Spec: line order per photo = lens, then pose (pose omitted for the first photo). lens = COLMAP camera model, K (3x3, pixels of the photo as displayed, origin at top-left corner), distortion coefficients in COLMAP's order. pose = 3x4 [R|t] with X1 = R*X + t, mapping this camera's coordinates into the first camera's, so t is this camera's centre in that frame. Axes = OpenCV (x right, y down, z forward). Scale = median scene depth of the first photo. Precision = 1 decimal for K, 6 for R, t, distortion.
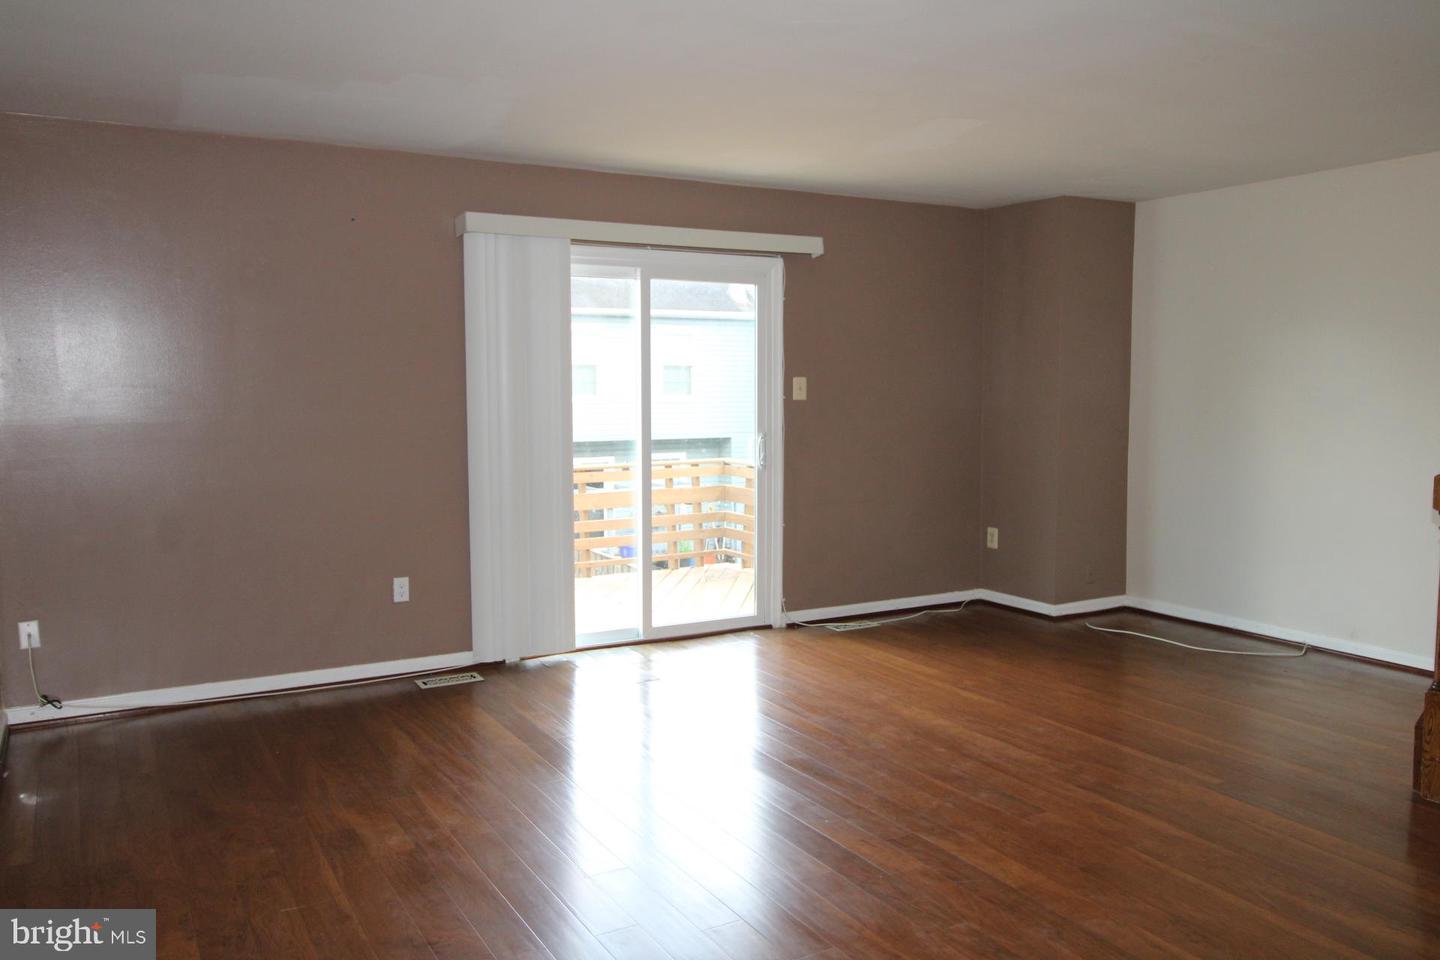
lens RADIAL K [[1119.4, 0, 723.7], [0, 1119.4, 467.2], [0, 0, 1]] dist [0.011966, -0.010420]
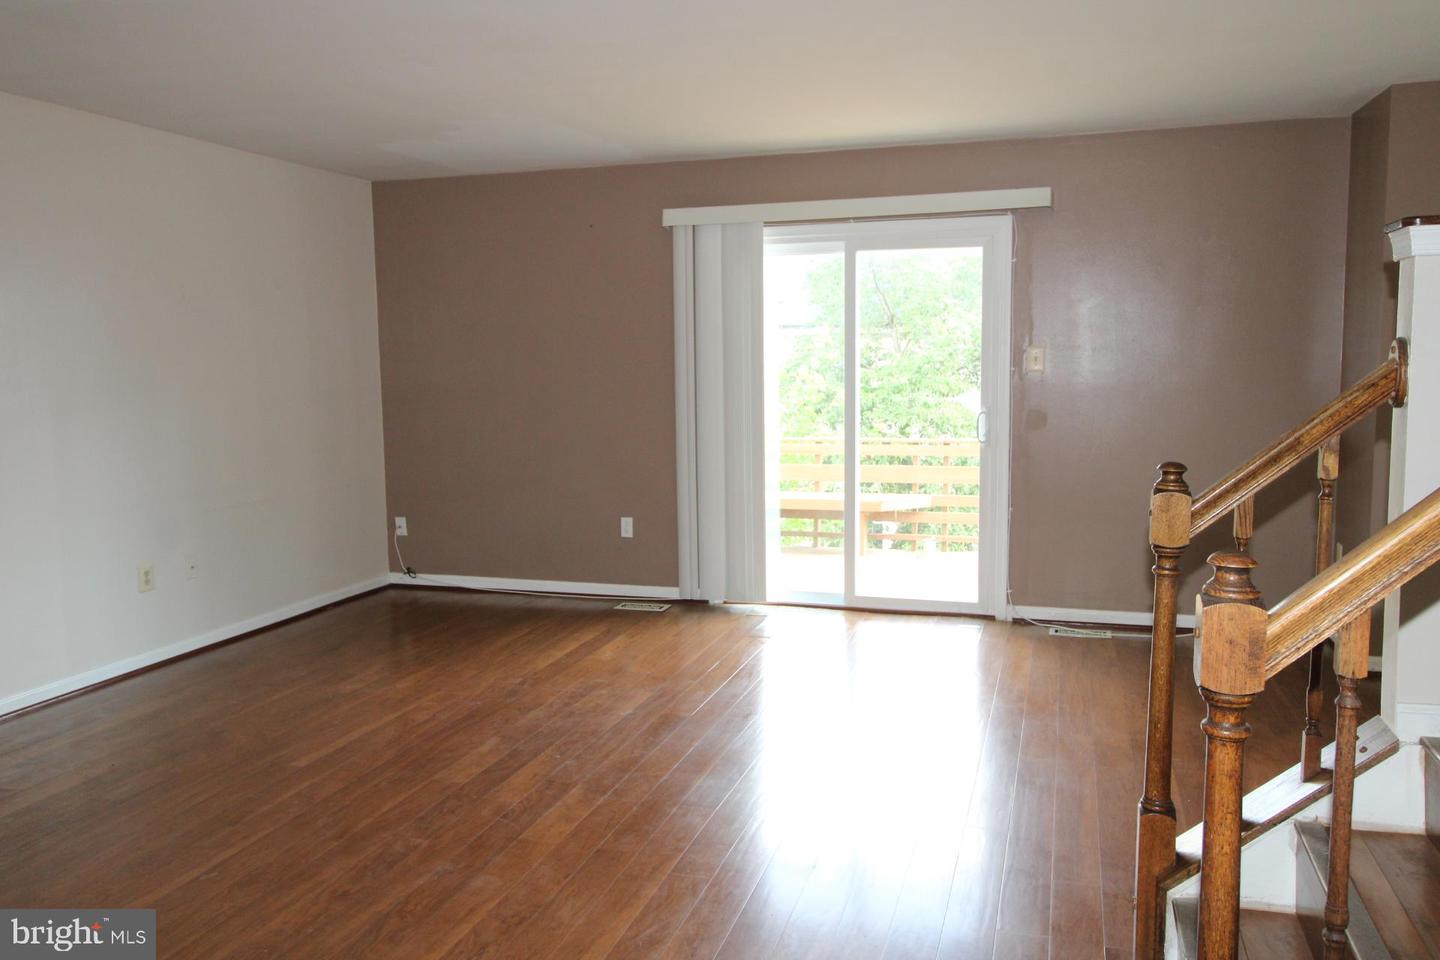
lens RADIAL K [[1119.4, 0, 723.7], [0, 1119.4, 467.2], [0, 0, 1]] dist [0.011966, -0.010420]
pose [[0.681961, 0.065720, -0.728430, 0.604998], [-0.045431, 0.997838, 0.047494, -0.016674], [0.729976, 0.000704, 0.683473, 0.224726]]
